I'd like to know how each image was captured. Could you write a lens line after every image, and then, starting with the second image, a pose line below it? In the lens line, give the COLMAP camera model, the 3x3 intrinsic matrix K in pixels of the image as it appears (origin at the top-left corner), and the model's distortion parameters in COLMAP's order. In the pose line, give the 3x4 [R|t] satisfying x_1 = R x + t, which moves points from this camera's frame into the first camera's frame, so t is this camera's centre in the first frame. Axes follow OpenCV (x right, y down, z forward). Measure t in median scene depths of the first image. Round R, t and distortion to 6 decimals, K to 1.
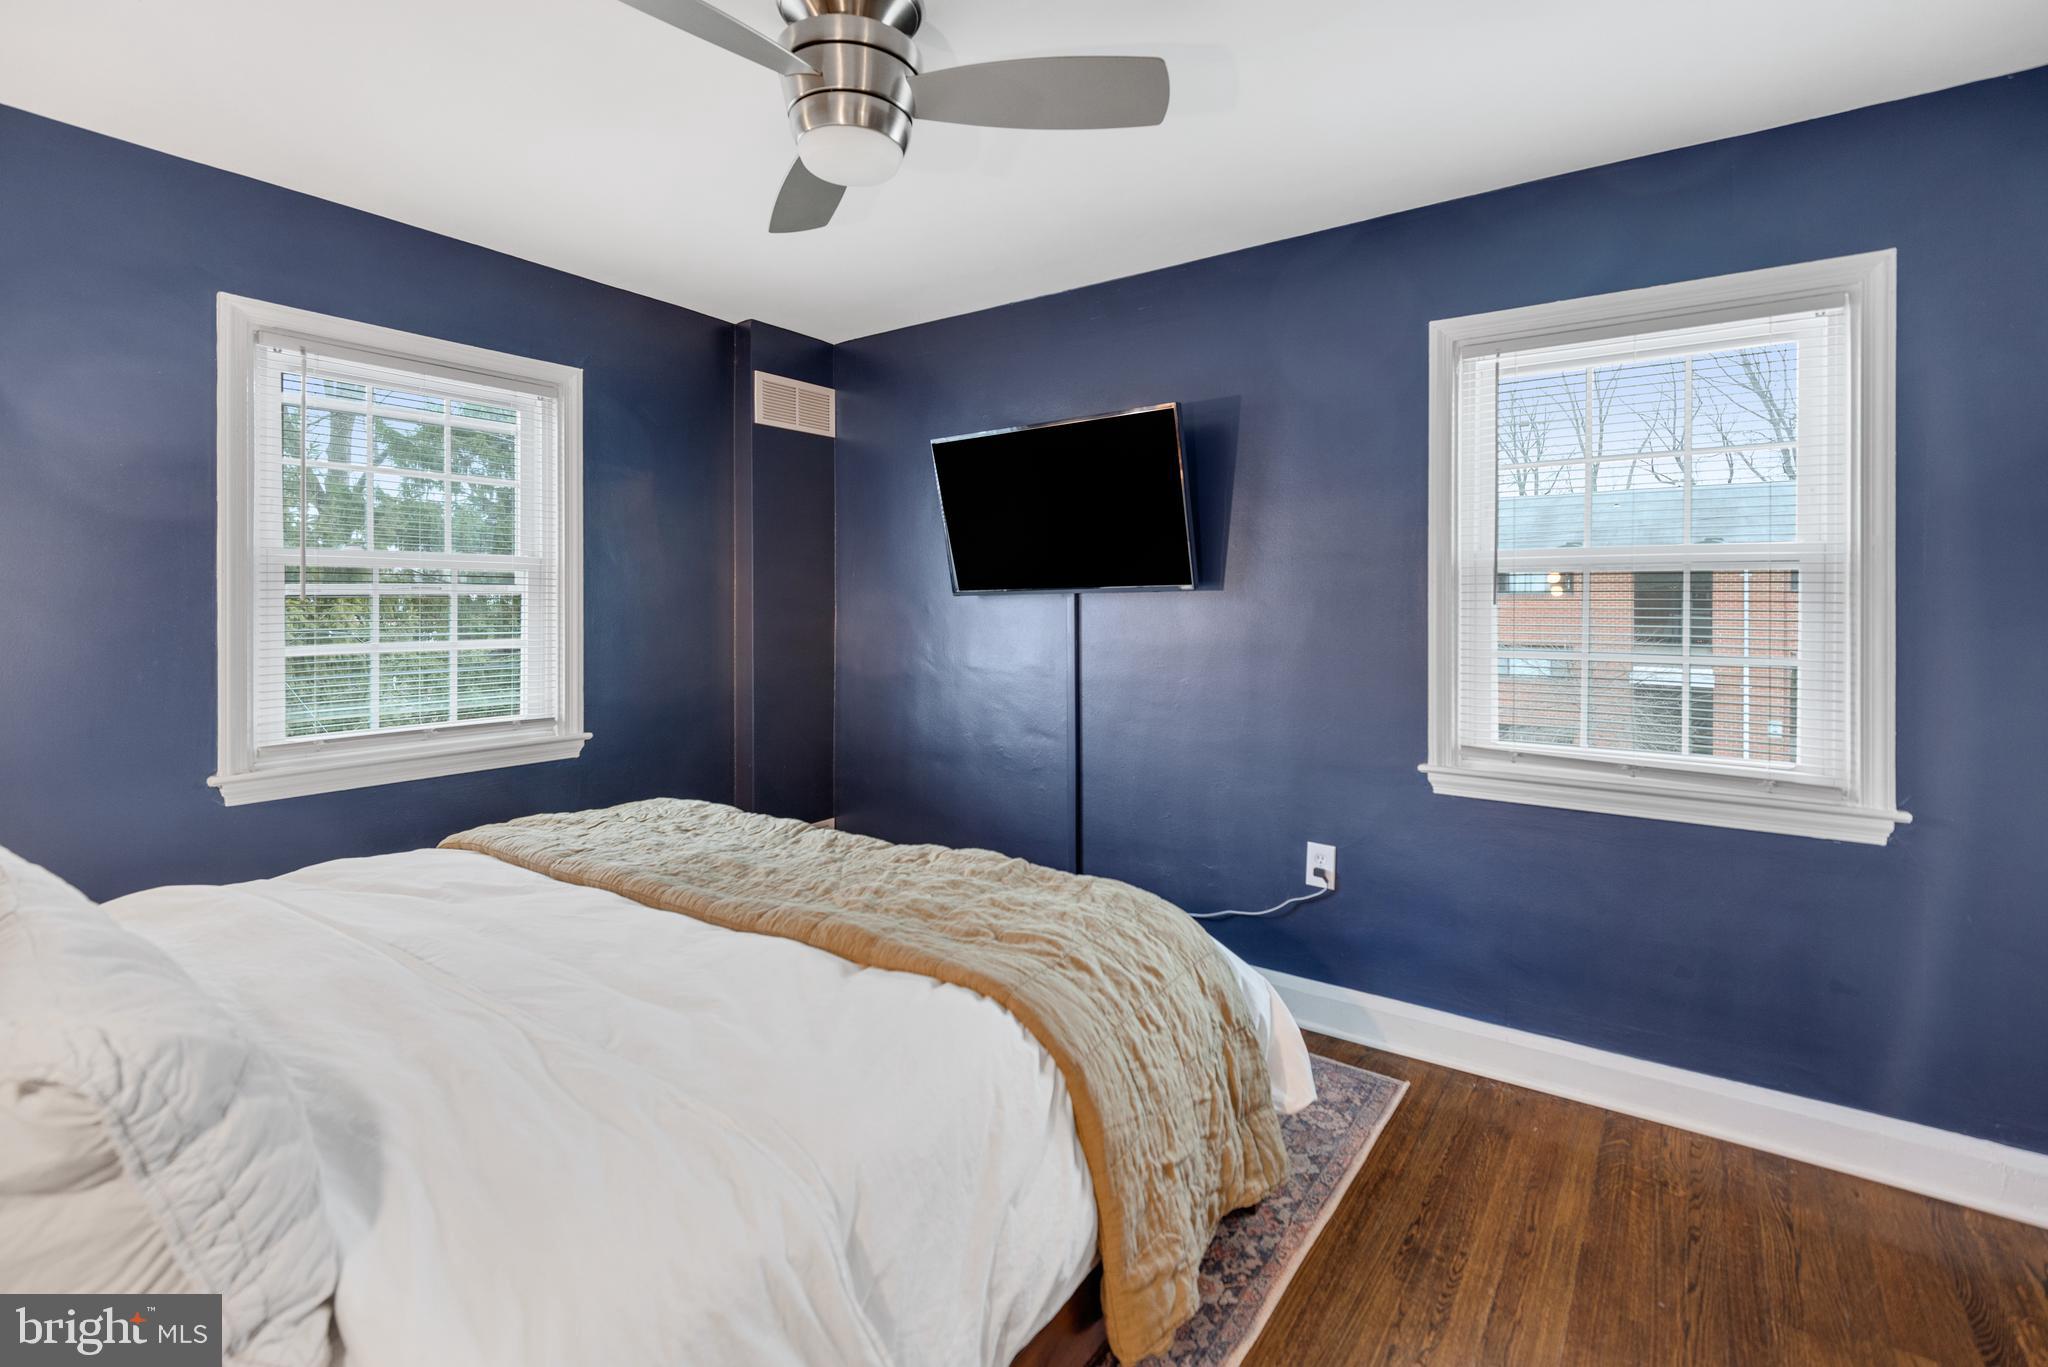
lens RADIAL K [[937.3, 0, 1026.0], [0, 937.3, 606.5], [0, 0, 1]] dist [0.002823, -0.000039]
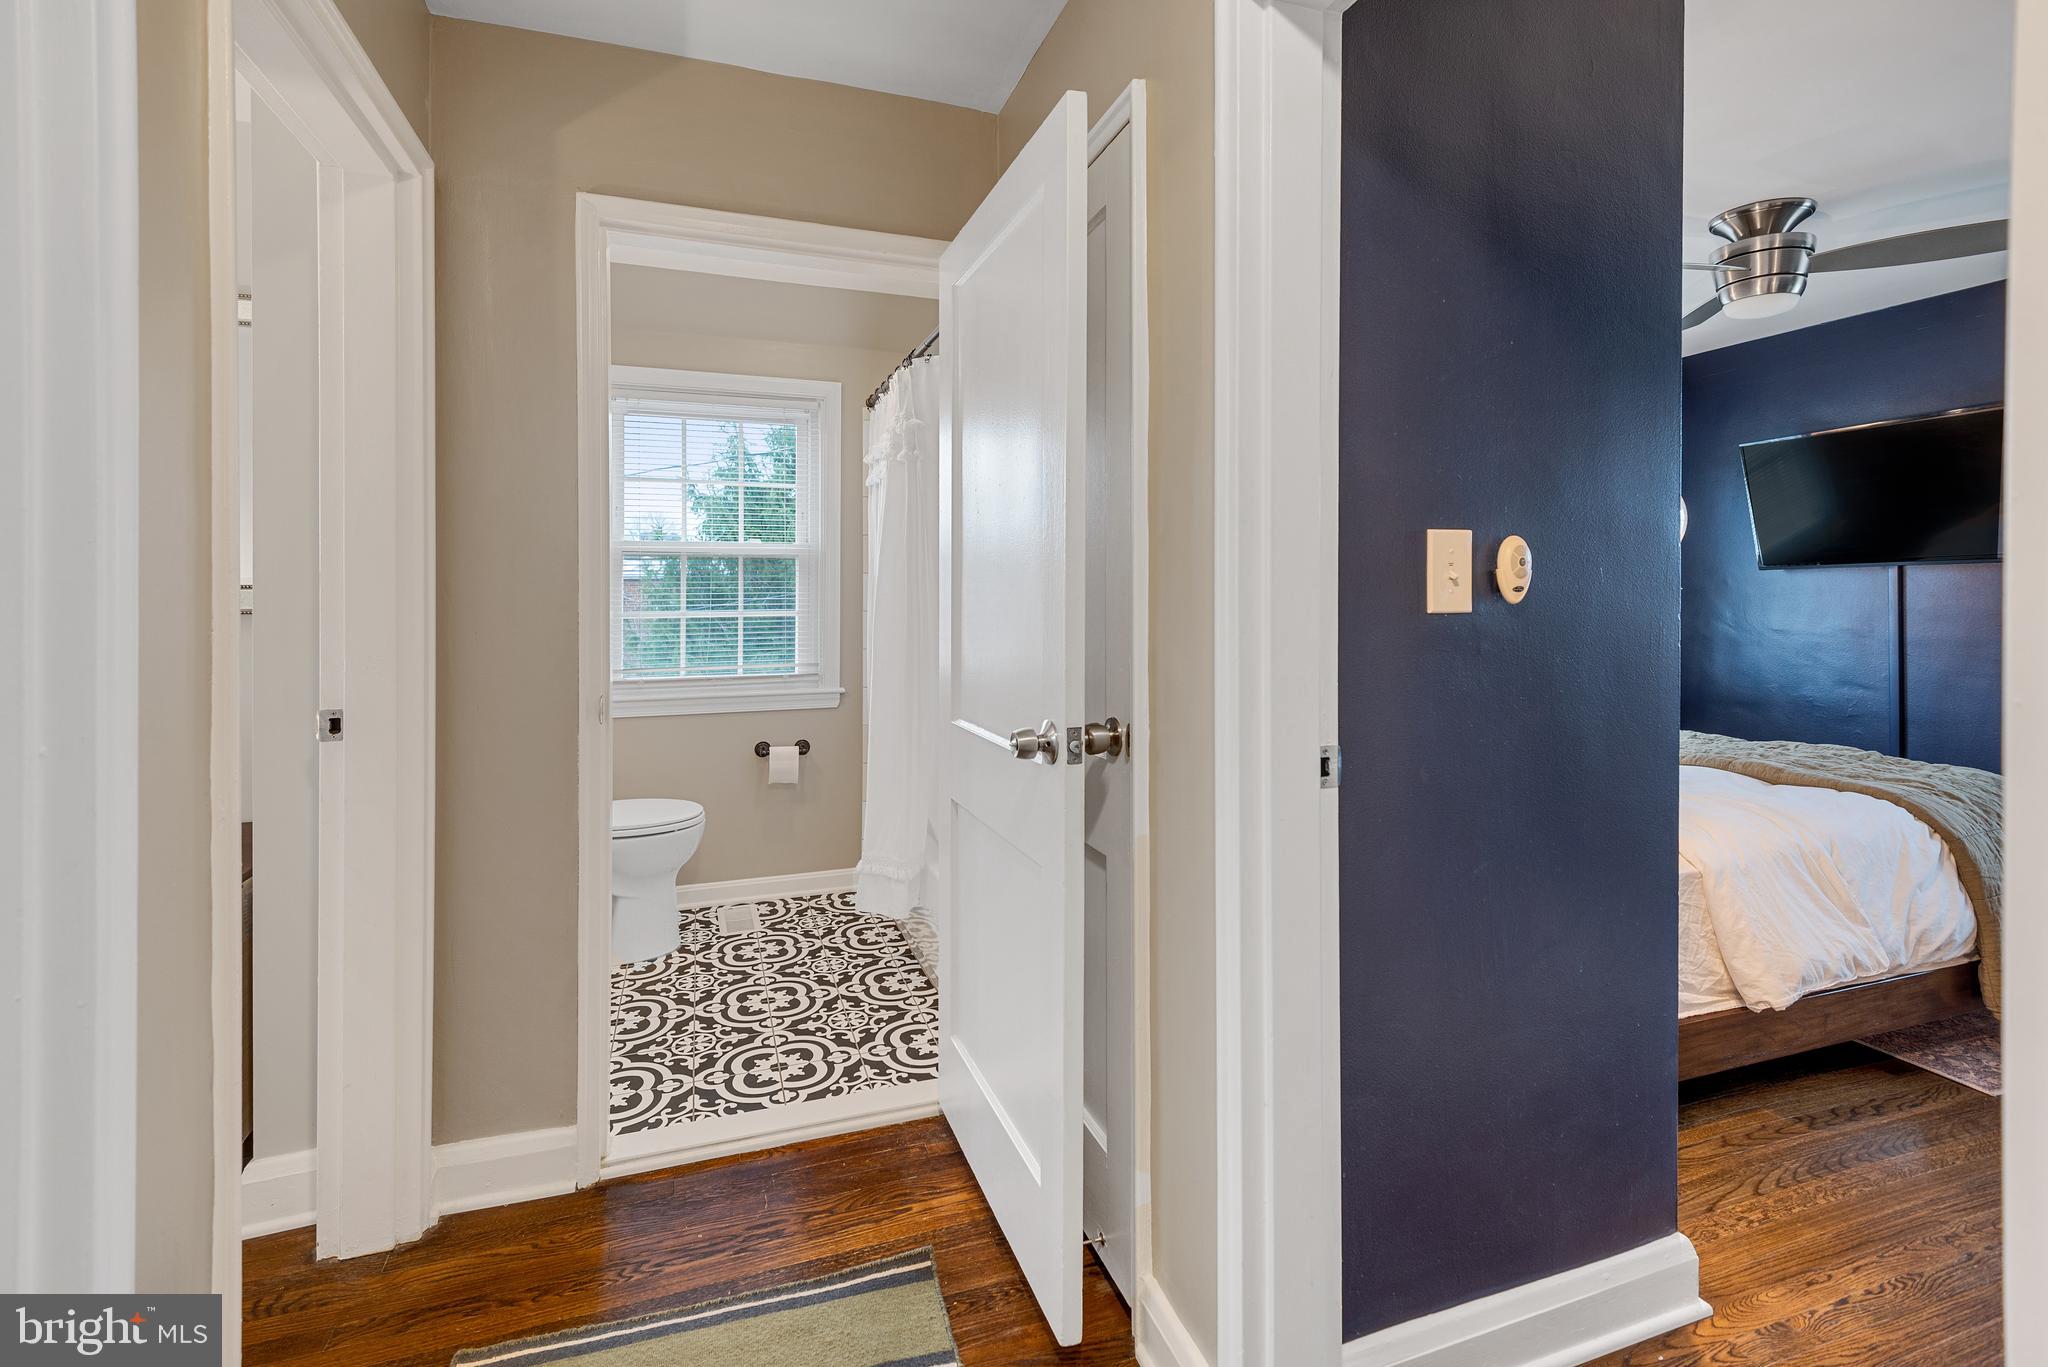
lens RADIAL K [[937.3, 0, 1026.0], [0, 937.3, 606.5], [0, 0, 1]] dist [0.002823, -0.000039]
pose [[0.802007, -0.000389, -0.597314, -0.140884], [0.010064, 0.999867, 0.012863, 0.012634], [0.597230, -0.016327, 0.801904, -0.682328]]
